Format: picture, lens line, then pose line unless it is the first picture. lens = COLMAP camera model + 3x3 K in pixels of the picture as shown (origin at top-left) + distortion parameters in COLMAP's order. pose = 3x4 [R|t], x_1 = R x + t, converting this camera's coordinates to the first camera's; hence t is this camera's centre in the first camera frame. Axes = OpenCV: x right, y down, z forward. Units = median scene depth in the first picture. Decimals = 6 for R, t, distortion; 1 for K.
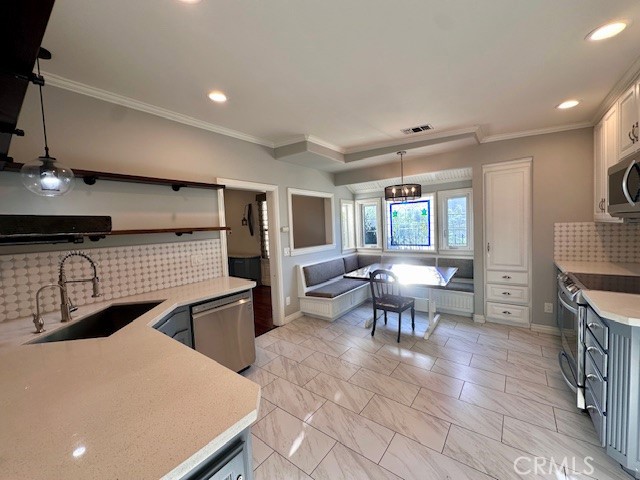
lens RADIAL K [[255.6, 0, 319.9], [0, 255.6, 240.0], [0, 0, 1]] dist [-0.003122, 0.000085]
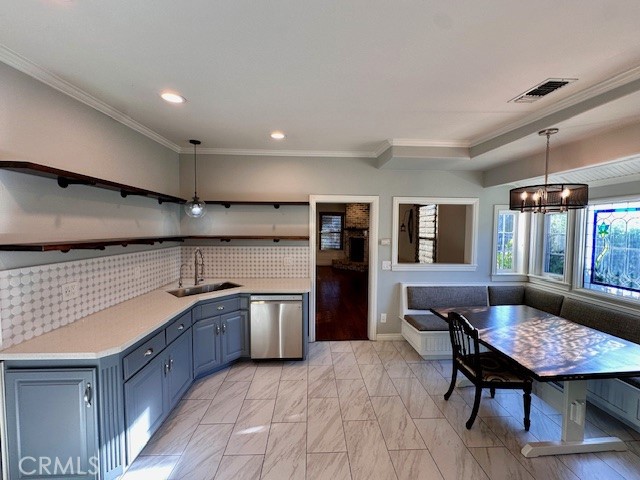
lens RADIAL K [[255.6, 0, 321.2], [0, 255.6, 239.1], [0, 0, 1]] dist [-0.003122, 0.000085]
pose [[0.638282, 0.078941, -0.765745, 0.556870], [-0.079194, 0.996184, 0.036686, -0.086531], [0.765719, 0.037226, 0.642098, 0.277868]]
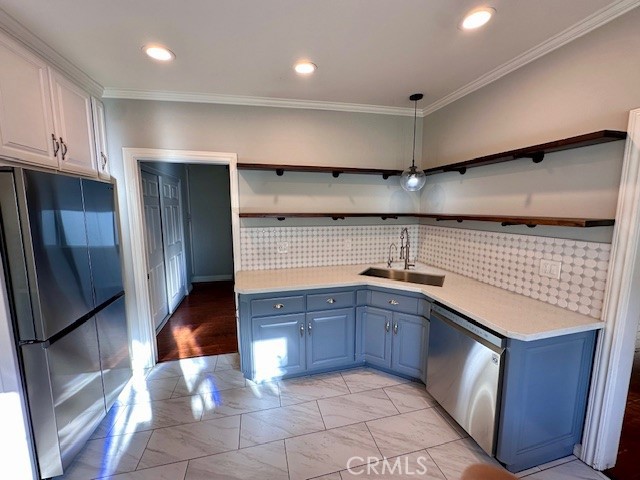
lens RADIAL K [[255.6, 0, 319.9], [0, 255.6, 239.8], [0, 0, 1]] dist [-0.003122, 0.000085]
pose [[-0.625424, 0.139306, -0.767749, 0.316090], [-0.019251, 0.980880, 0.193661, -0.094899], [0.780048, 0.135900, -0.610783, 0.868073]]
